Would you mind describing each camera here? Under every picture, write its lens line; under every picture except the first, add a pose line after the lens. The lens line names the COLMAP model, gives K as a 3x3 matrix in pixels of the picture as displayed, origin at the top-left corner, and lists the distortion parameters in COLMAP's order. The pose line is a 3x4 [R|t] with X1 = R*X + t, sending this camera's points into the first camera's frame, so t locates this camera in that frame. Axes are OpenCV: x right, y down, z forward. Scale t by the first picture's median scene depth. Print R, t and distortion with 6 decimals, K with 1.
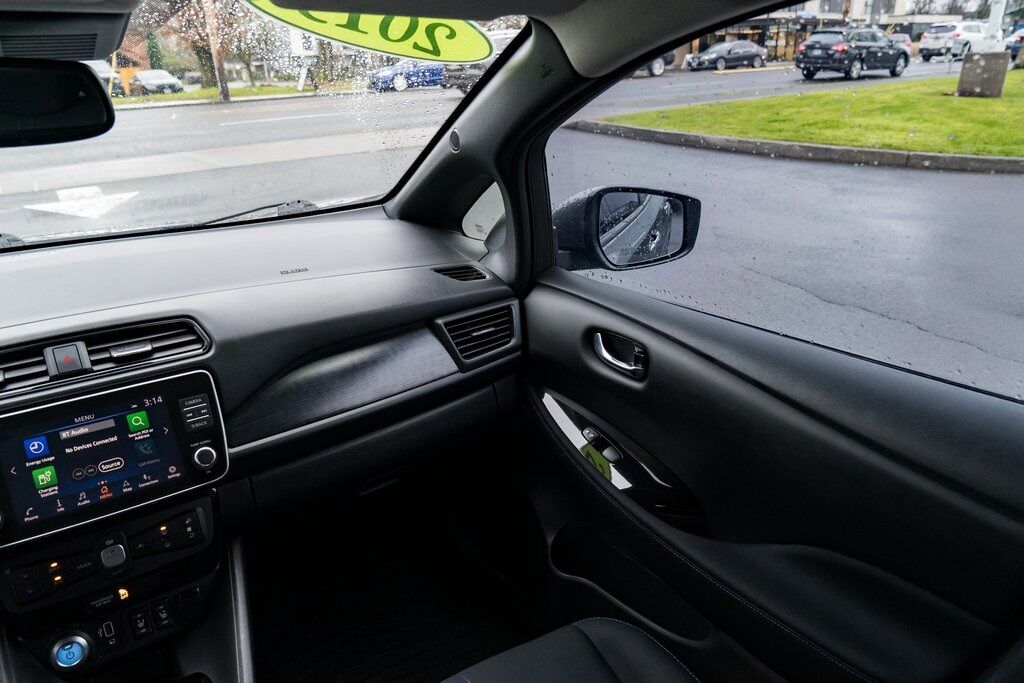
lens RADIAL K [[699.6, 0, 502.0], [0, 699.6, 353.9], [0, 0, 1]] dist [-0.026513, 0.018957]
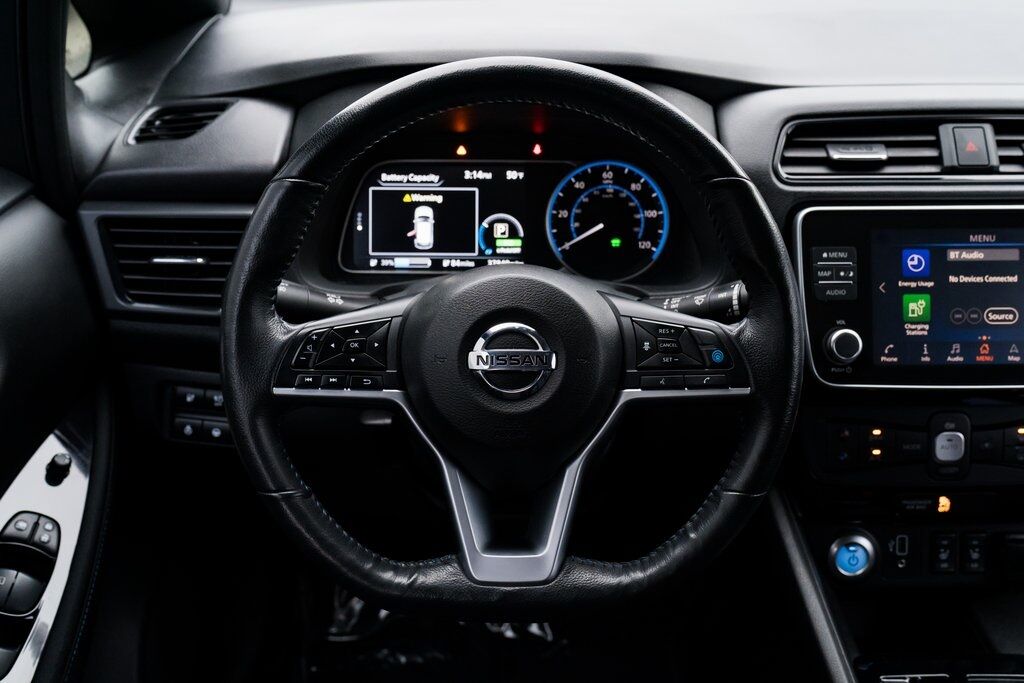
lens RADIAL K [[1092.5, 0, 515.9], [0, 1092.5, 343.1], [0, 0, 1]] dist [0.017644, 0.000000]
pose [[0.833749, 0.270971, -0.481080, -0.420592], [-0.224302, 0.962381, 0.153335, 0.123017], [0.504531, -0.019935, 0.863163, -0.132822]]
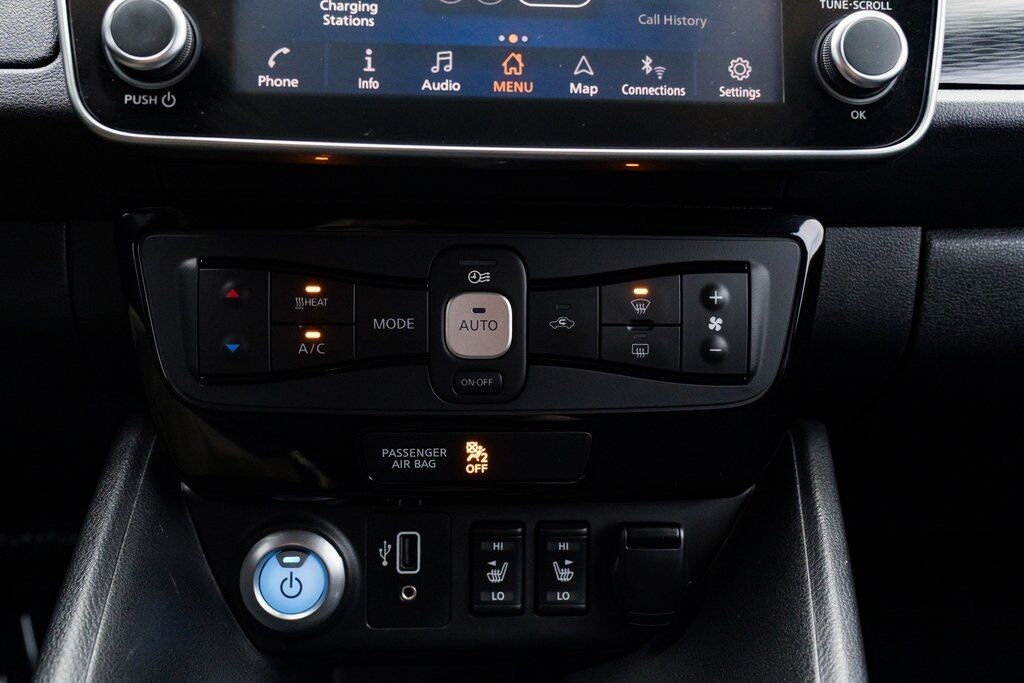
lens RADIAL K [[956.2, 0, 503.3], [0, 956.2, 350.2], [0, 0, 1]] dist [0.010256, 0.000000]
pose [[0.852284, 0.248050, -0.460525, -0.352930], [-0.236752, 0.967998, 0.083234, 0.261534], [0.466433, 0.038091, 0.883736, 0.631647]]
